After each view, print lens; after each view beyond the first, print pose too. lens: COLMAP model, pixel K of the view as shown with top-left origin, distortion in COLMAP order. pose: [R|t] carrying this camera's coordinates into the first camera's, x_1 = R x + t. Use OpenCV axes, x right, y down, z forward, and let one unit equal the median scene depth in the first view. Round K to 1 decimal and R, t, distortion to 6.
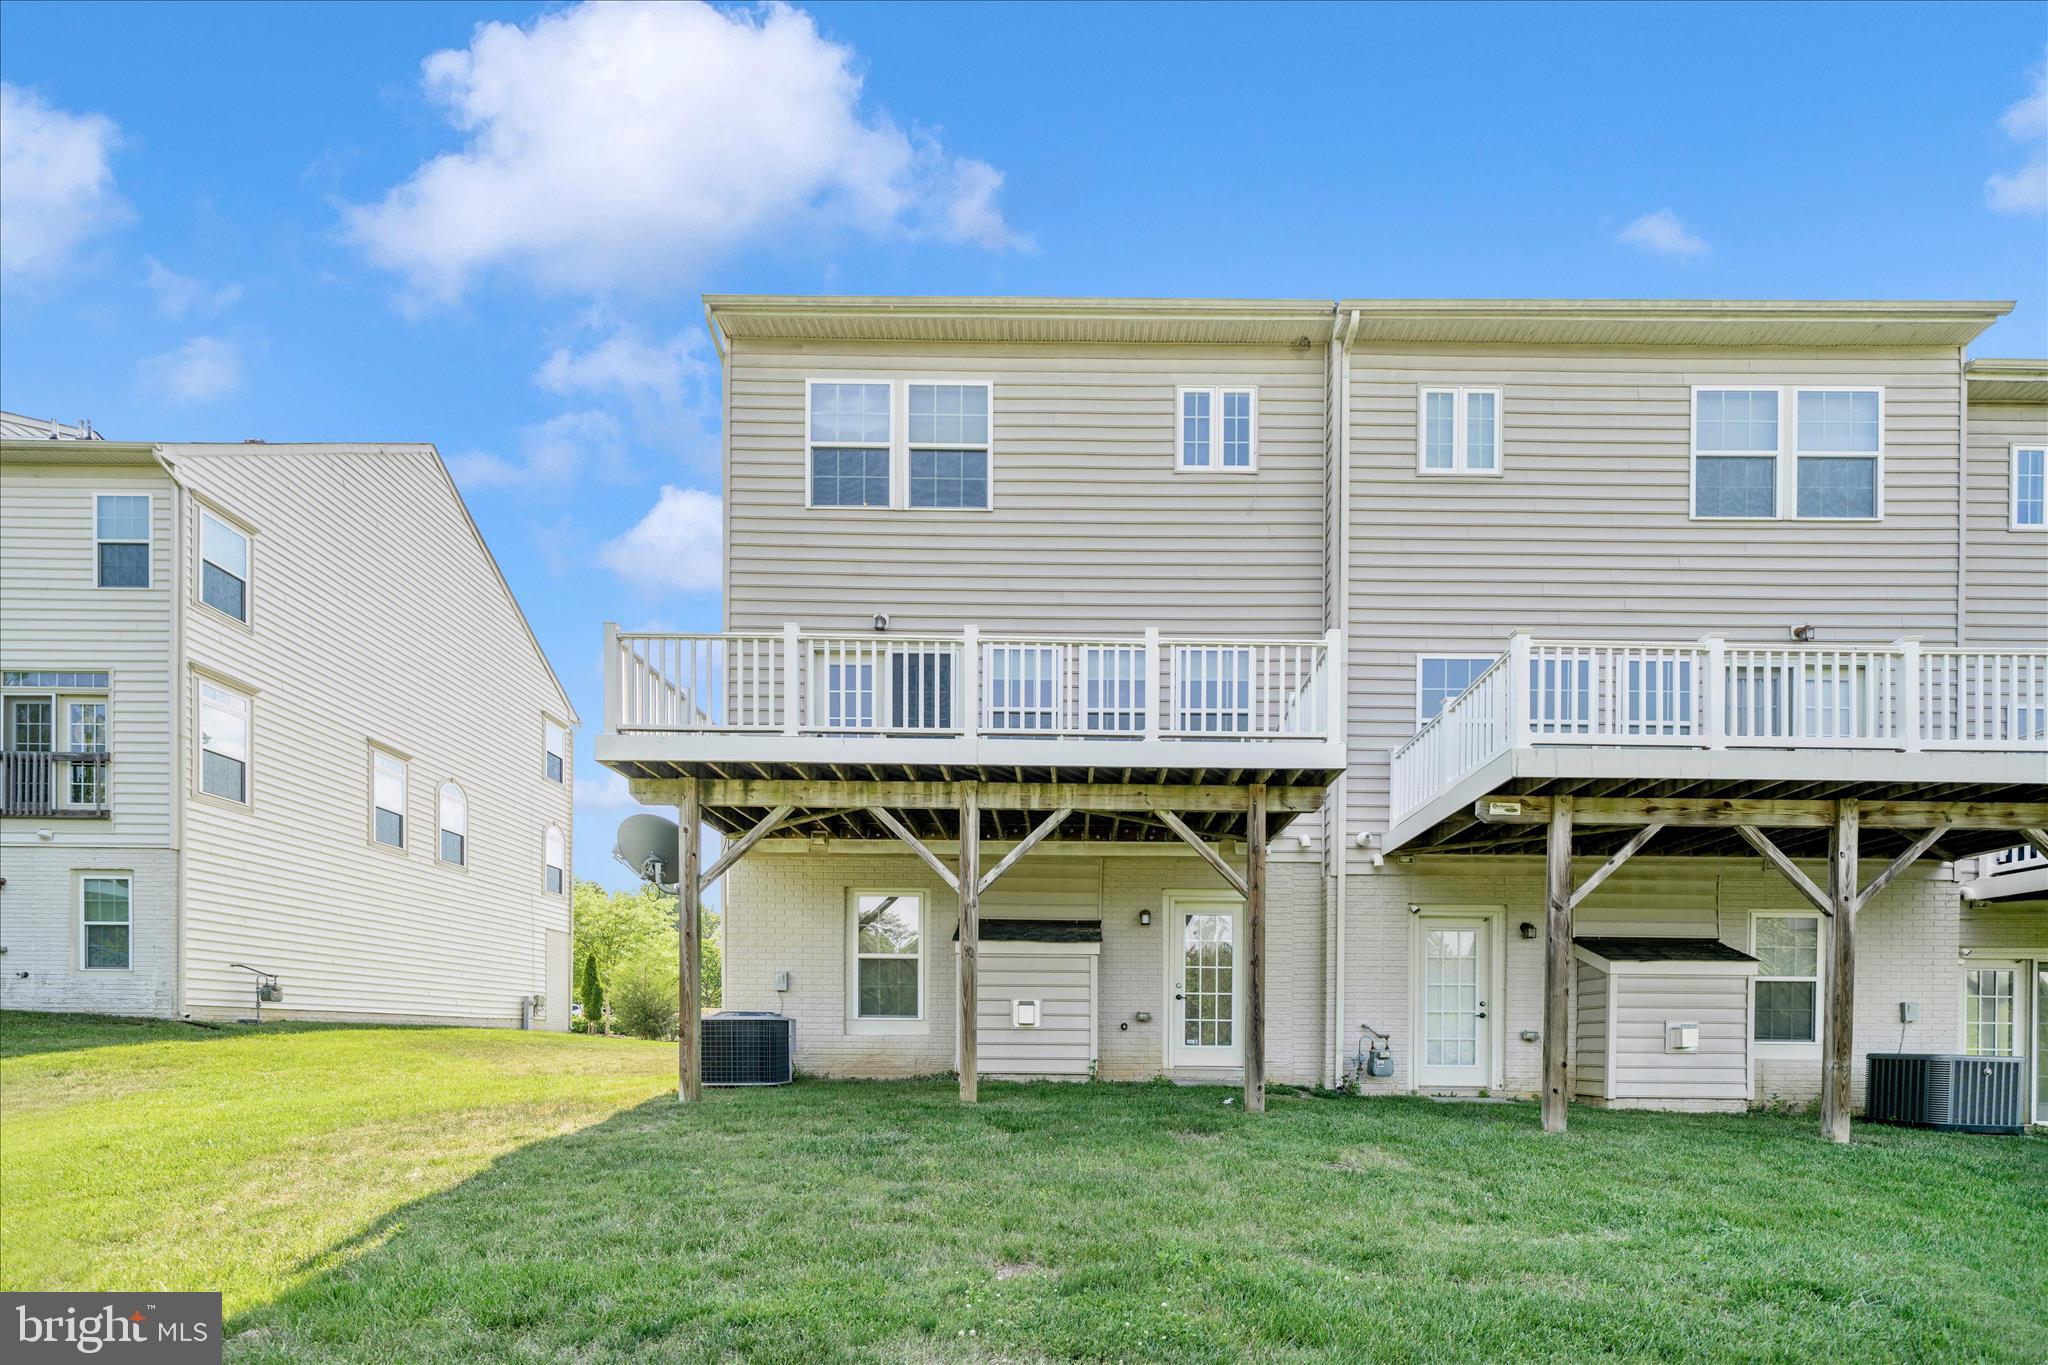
lens RADIAL K [[757.6, 0, 980.1], [0, 757.6, 703.5], [0, 0, 1]] dist [-0.001437, -0.000296]
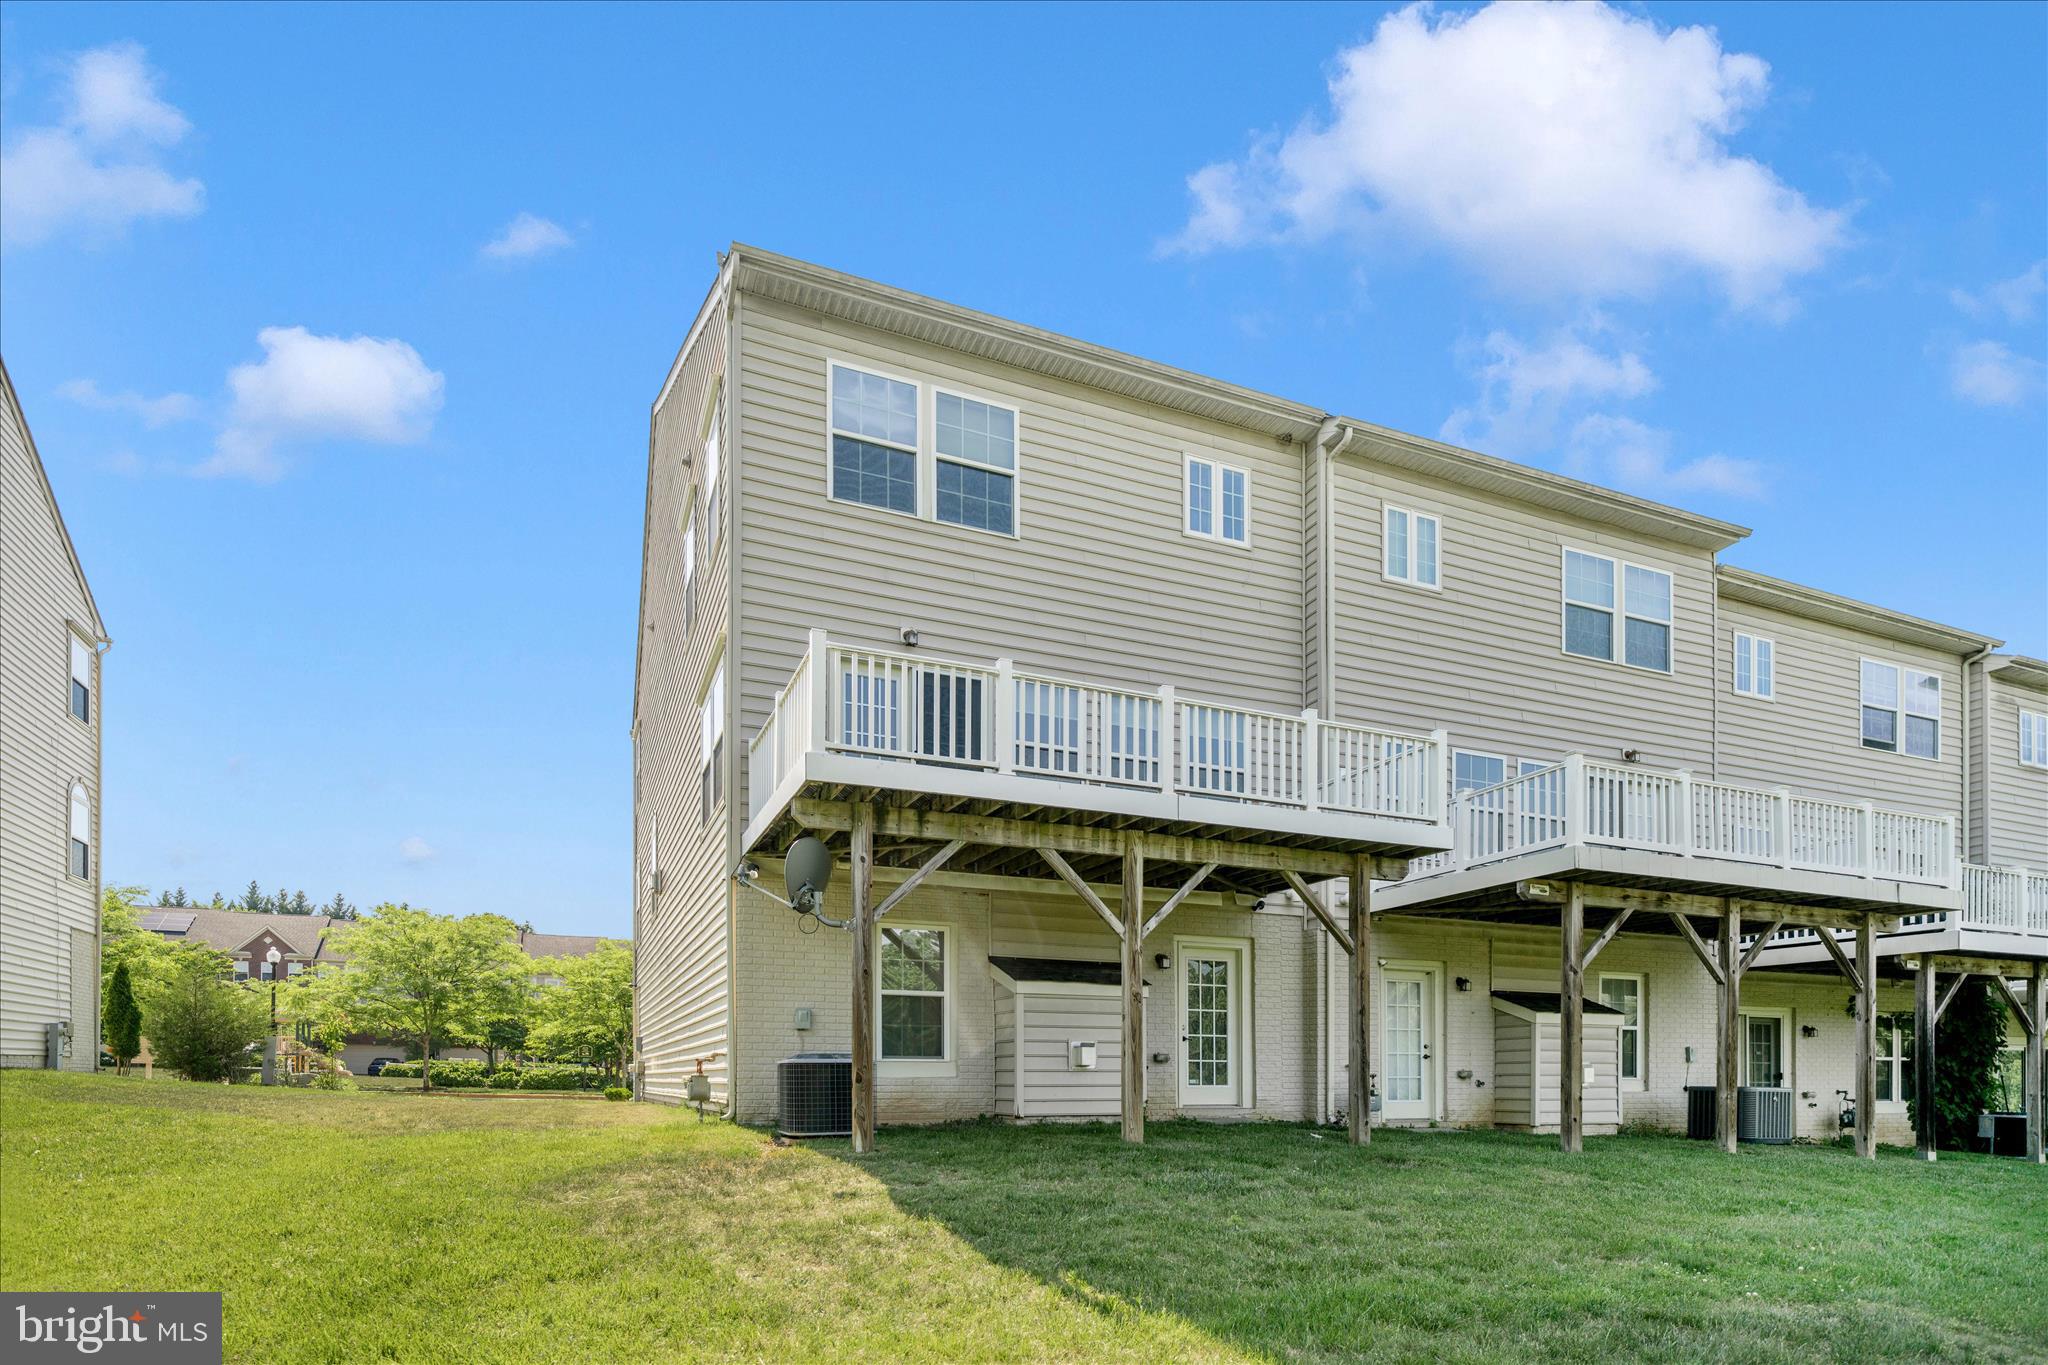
lens RADIAL K [[811.2, 0, 1009.3], [0, 811.2, 689.4], [0, 0, 1]] dist [-0.002751, 0.000155]
pose [[0.948130, 0.130901, 0.289678, -0.359641], [-0.122372, 0.991350, -0.047446, -0.010910], [-0.293383, 0.009536, 0.955947, -0.011402]]
